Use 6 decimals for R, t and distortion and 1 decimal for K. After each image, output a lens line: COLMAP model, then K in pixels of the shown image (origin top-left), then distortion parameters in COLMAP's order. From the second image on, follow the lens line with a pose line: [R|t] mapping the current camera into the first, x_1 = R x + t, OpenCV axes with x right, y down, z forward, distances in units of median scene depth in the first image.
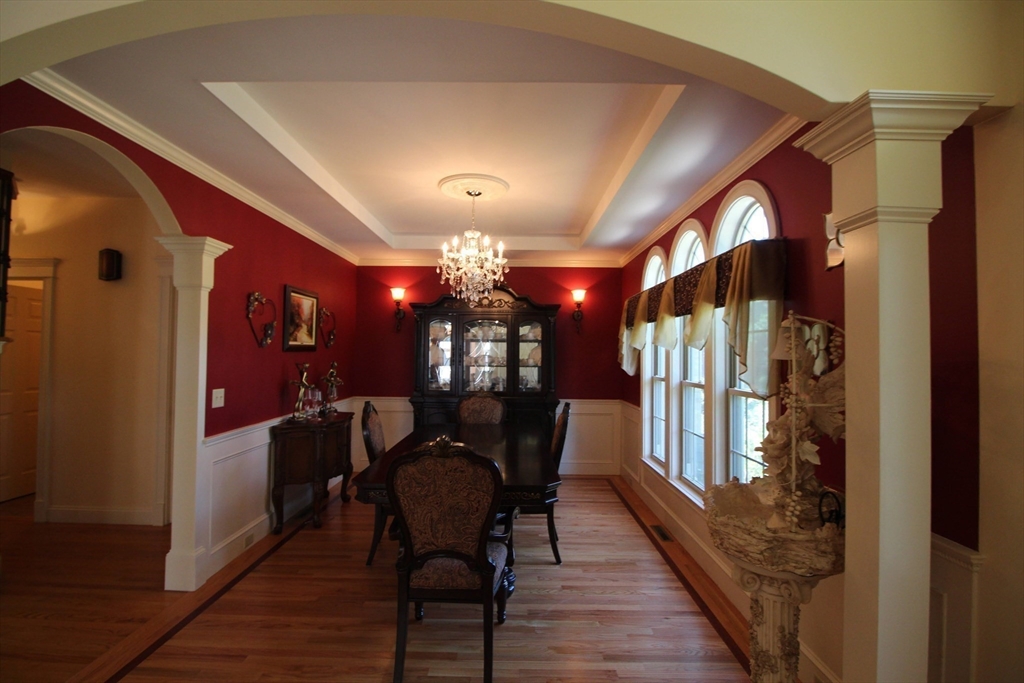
lens RADIAL K [[474.9, 0, 509.9], [0, 474.9, 341.5], [0, 0, 1]] dist [-0.004601, -0.010443]
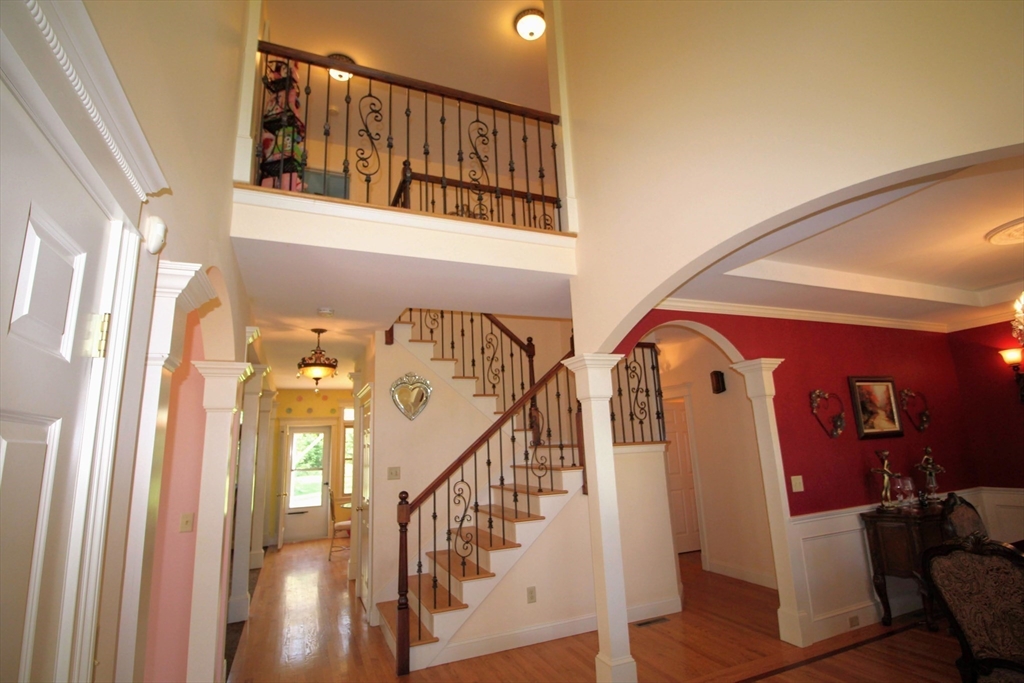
lens RADIAL K [[474.9, 0, 510.9], [0, 474.9, 346.0], [0, 0, 1]] dist [-0.004601, -0.010443]
pose [[0.387409, -0.218521, -0.895636, 0.234571], [0.071062, 0.975690, -0.207315, -0.023024], [0.919165, 0.016670, 0.393519, -0.141393]]
